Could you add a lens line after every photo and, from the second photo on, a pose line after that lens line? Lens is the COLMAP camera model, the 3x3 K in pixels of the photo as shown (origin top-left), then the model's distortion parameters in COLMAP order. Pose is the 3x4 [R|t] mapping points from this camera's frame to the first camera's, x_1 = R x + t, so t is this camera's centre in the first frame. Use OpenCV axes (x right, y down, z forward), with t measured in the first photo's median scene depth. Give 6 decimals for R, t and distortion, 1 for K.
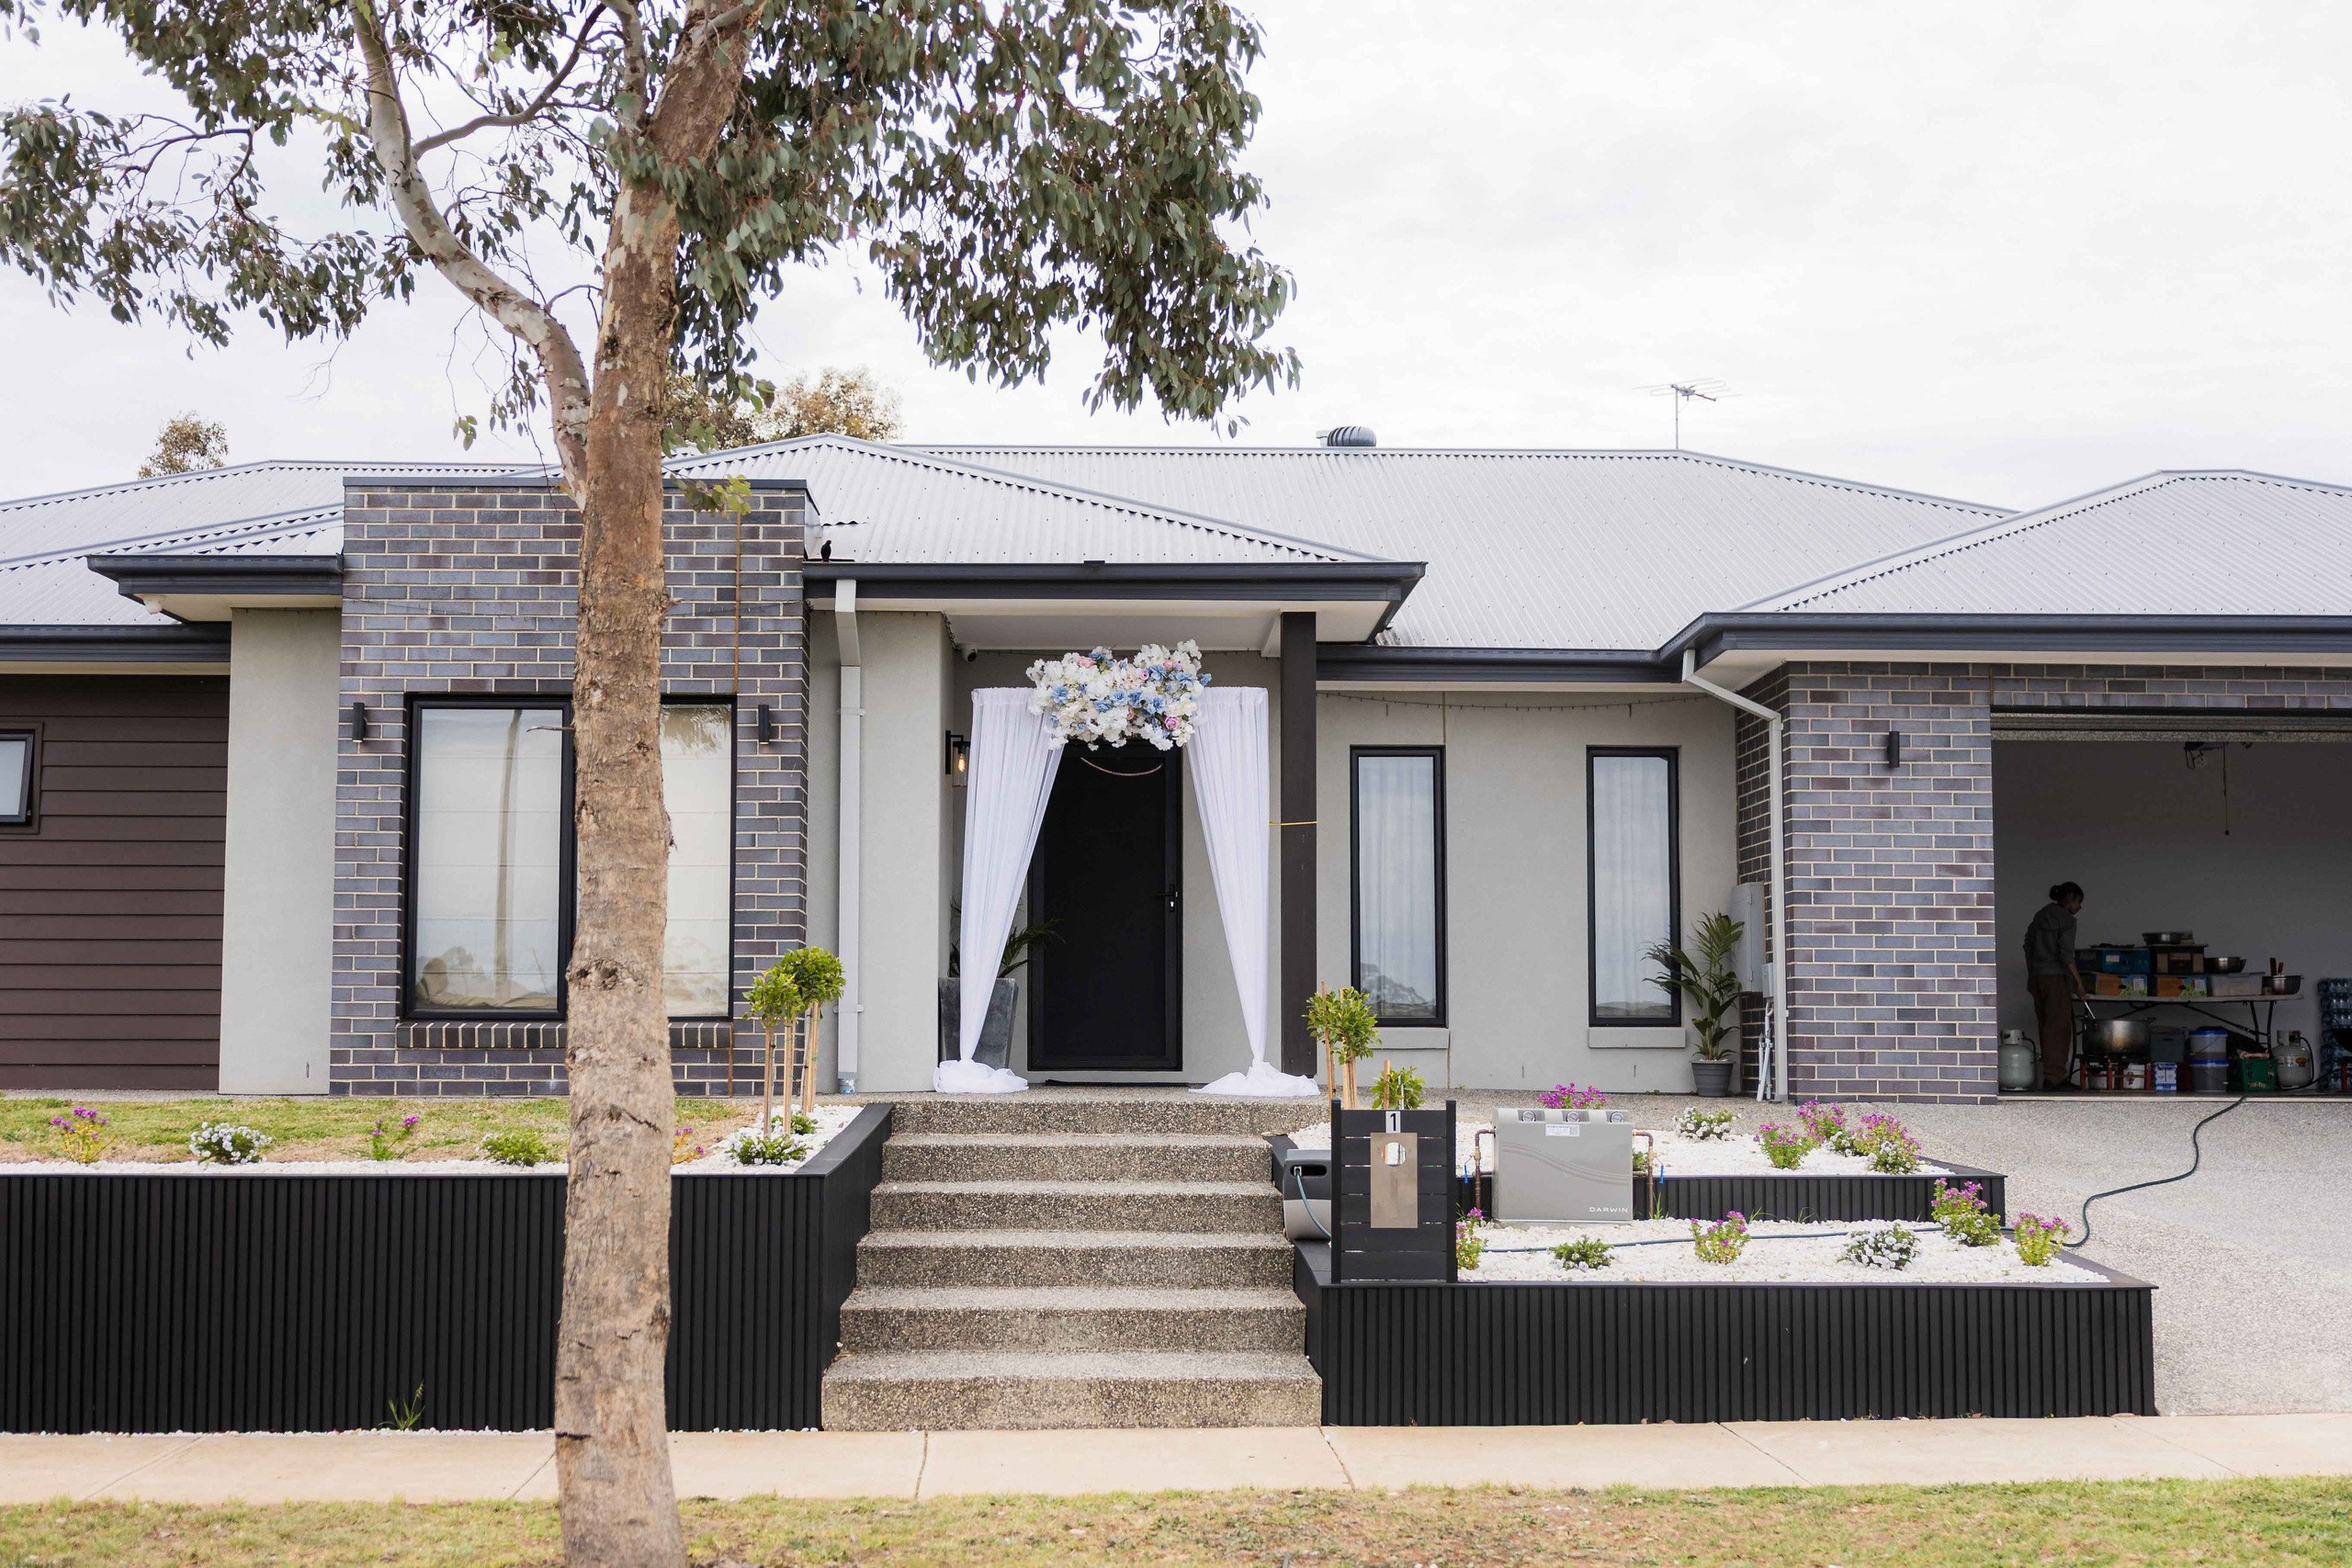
lens RADIAL K [[2675.0, 0, 1177.7], [0, 2675.0, 792.5], [0, 0, 1]] dist [0.010541, 0.000000]
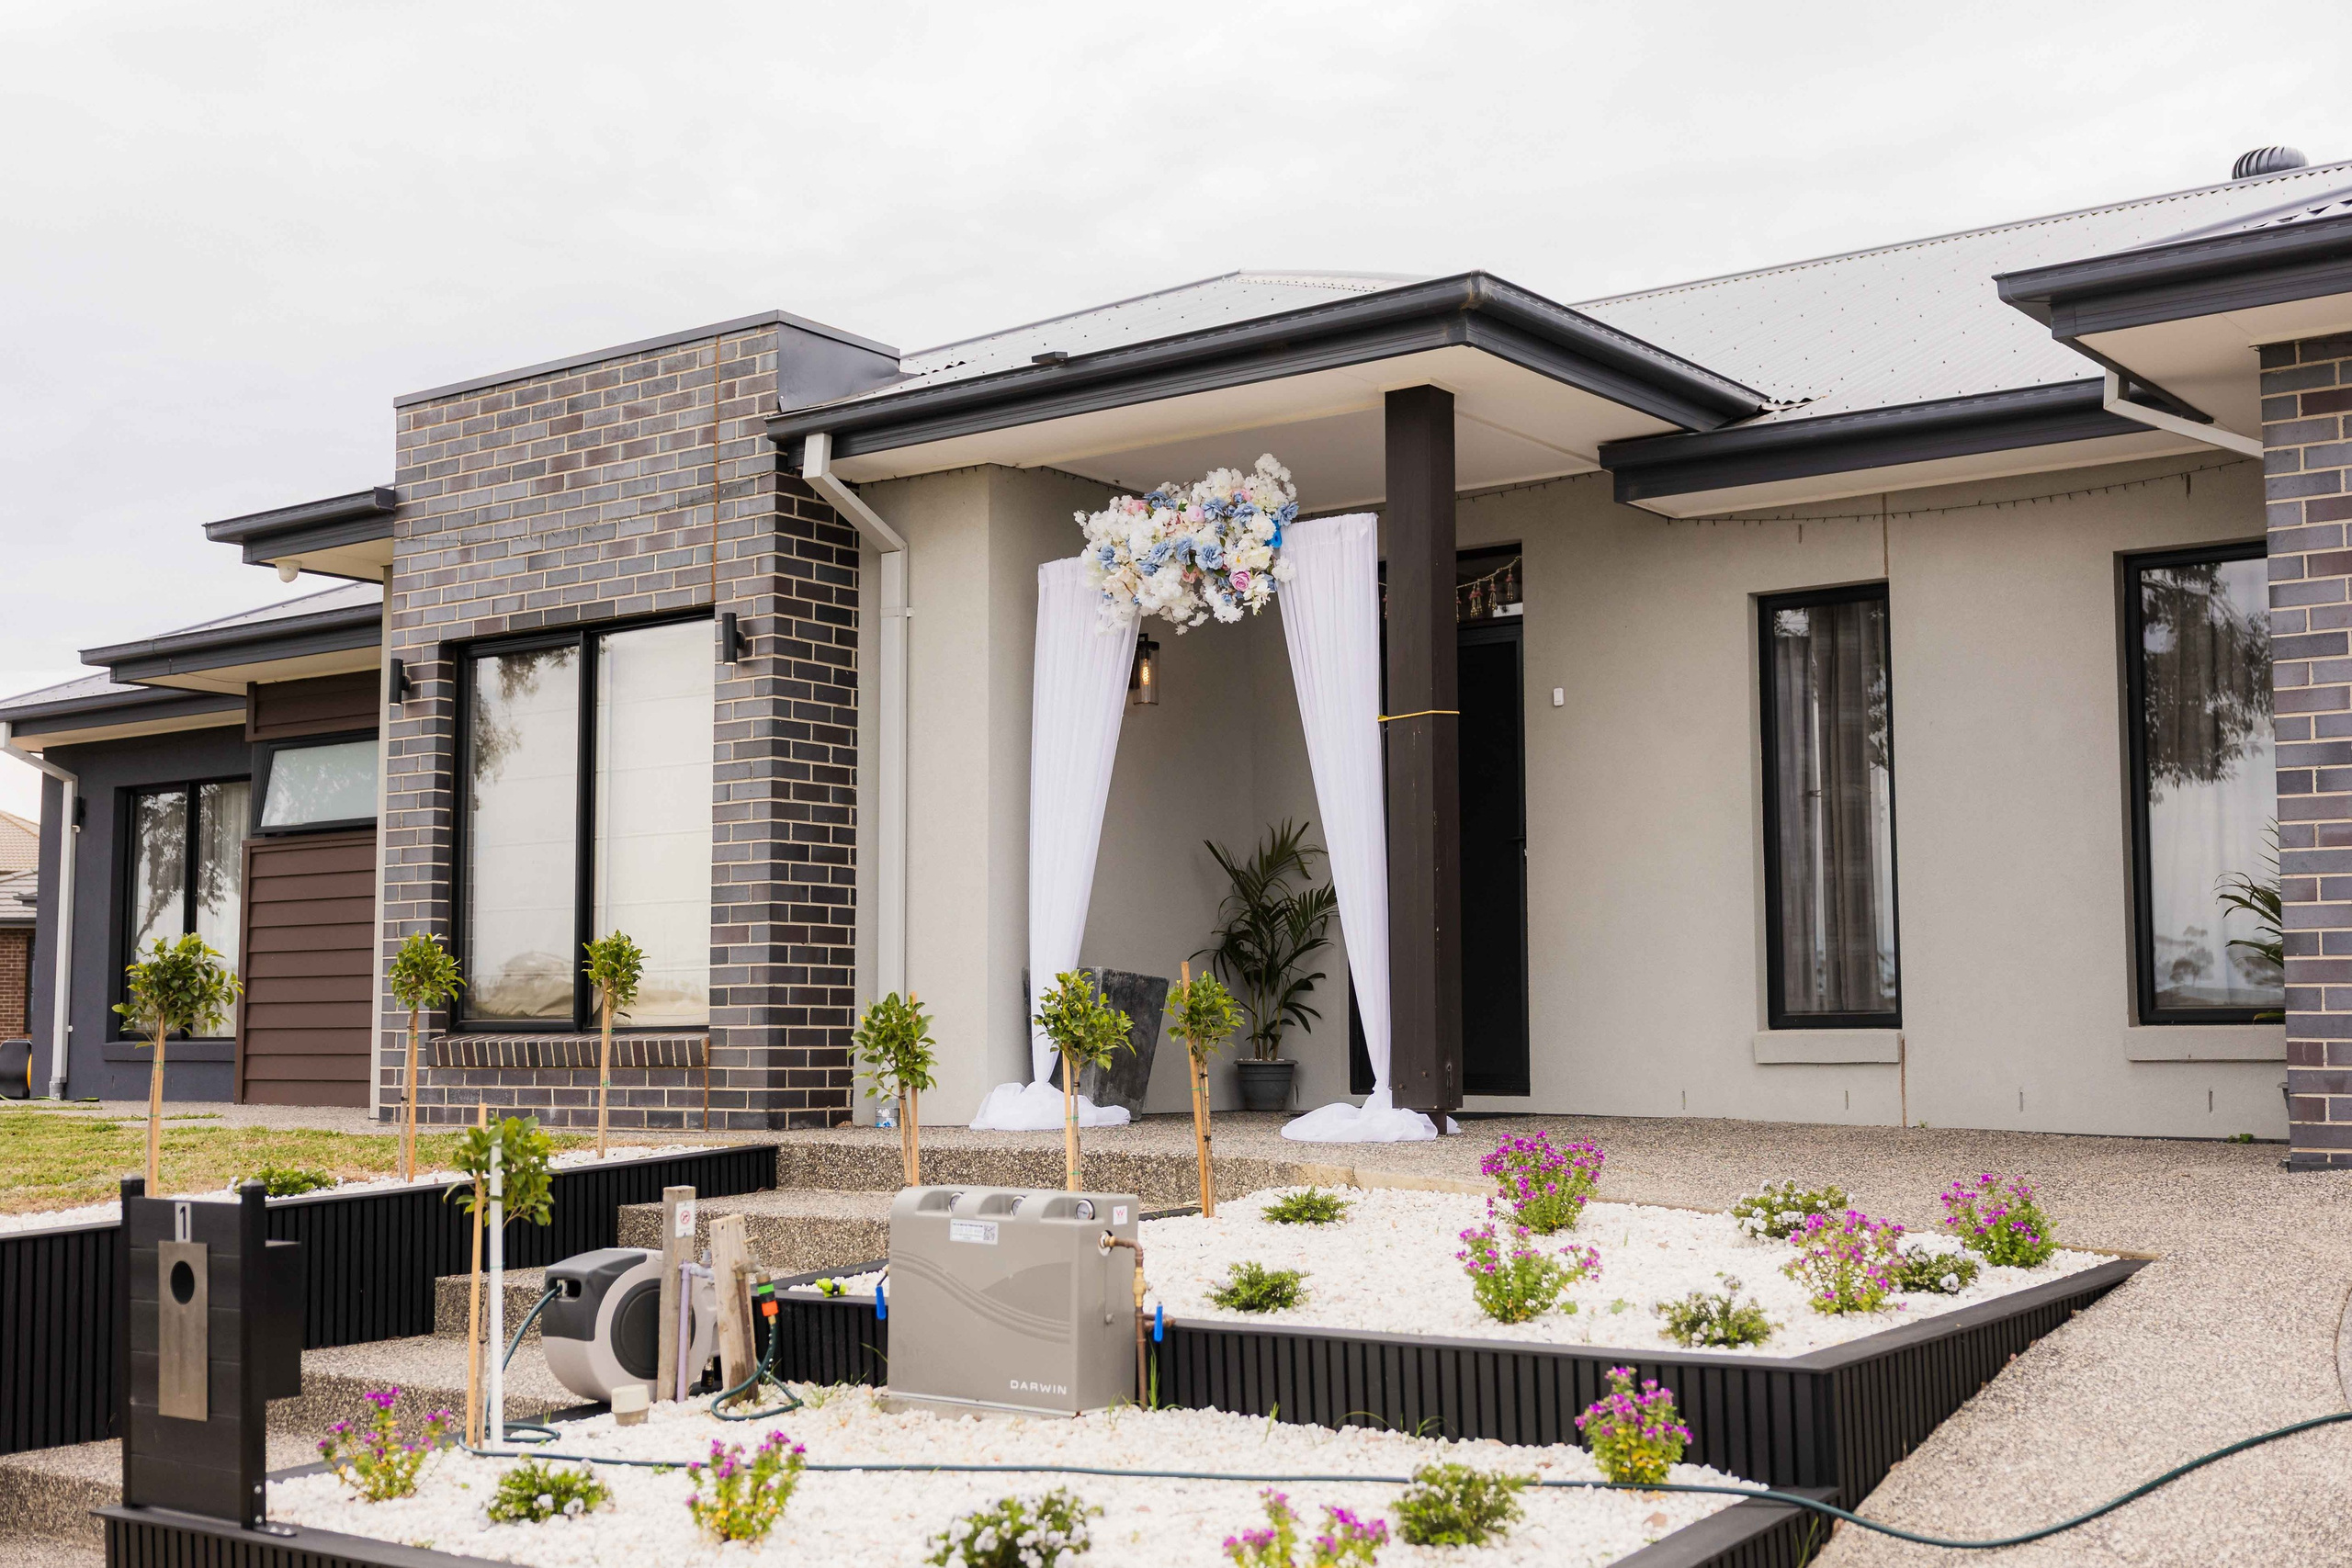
lens RADIAL K [[2675.0, 0, 1175.5], [0, 2675.0, 774.6], [0, 0, 1]] dist [0.010541, 0.000000]
pose [[0.803592, -0.065148, -0.591604, 0.387834], [0.062361, 0.997736, -0.025165, 0.039281], [0.591904, -0.016671, 0.805836, 0.458285]]
